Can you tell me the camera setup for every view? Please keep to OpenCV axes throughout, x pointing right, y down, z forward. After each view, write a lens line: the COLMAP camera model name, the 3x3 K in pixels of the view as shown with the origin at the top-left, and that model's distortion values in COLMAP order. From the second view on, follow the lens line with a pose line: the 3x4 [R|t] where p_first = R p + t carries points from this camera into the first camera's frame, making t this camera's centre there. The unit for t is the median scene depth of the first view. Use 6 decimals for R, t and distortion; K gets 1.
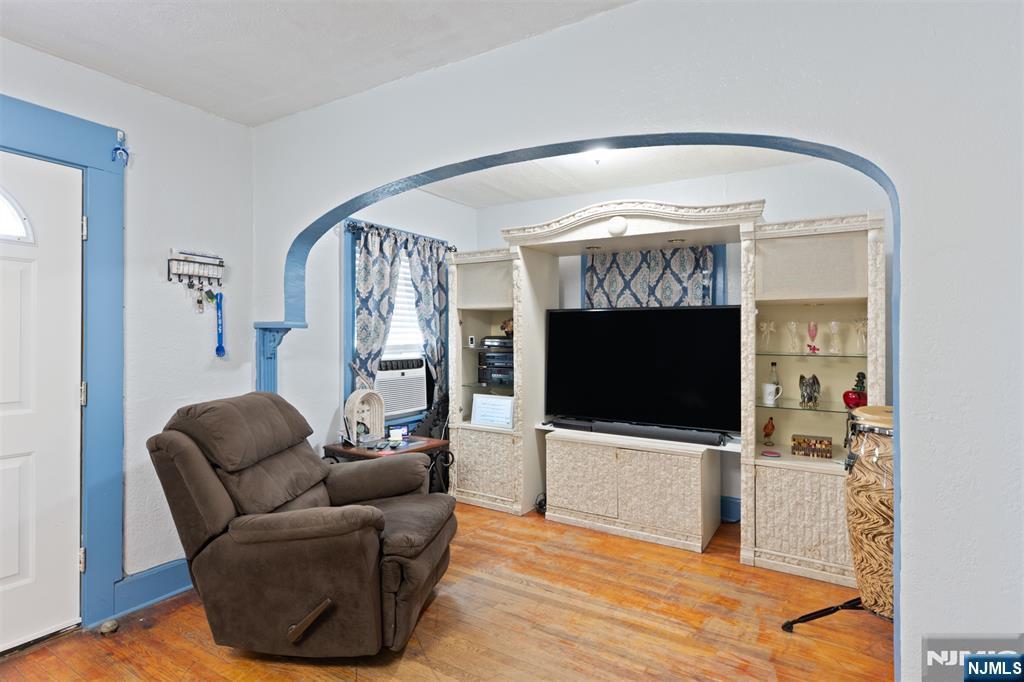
lens RADIAL K [[507.0, 0, 500.1], [0, 507.0, 315.8], [0, 0, 1]] dist [0.000516, -0.002576]
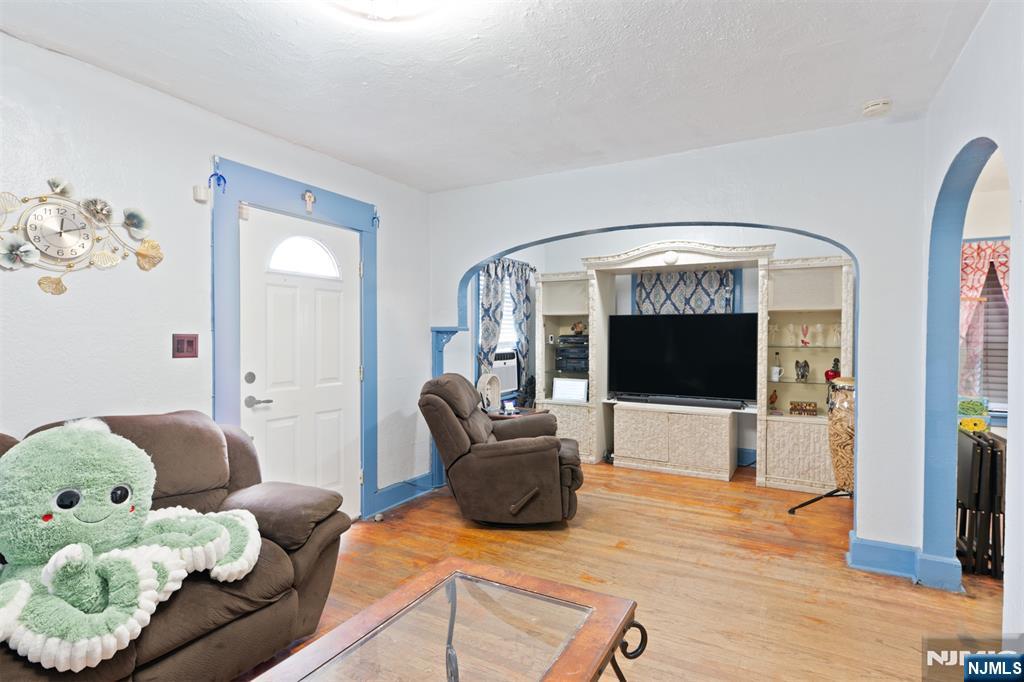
lens RADIAL K [[507.0, 0, 494.3], [0, 507.0, 326.5], [0, 0, 1]] dist [0.000516, -0.002576]
pose [[0.999535, -0.005843, 0.029913, -0.340741], [0.005069, 0.999653, 0.025860, -0.025329], [-0.030054, -0.025697, 0.999218, -0.460596]]
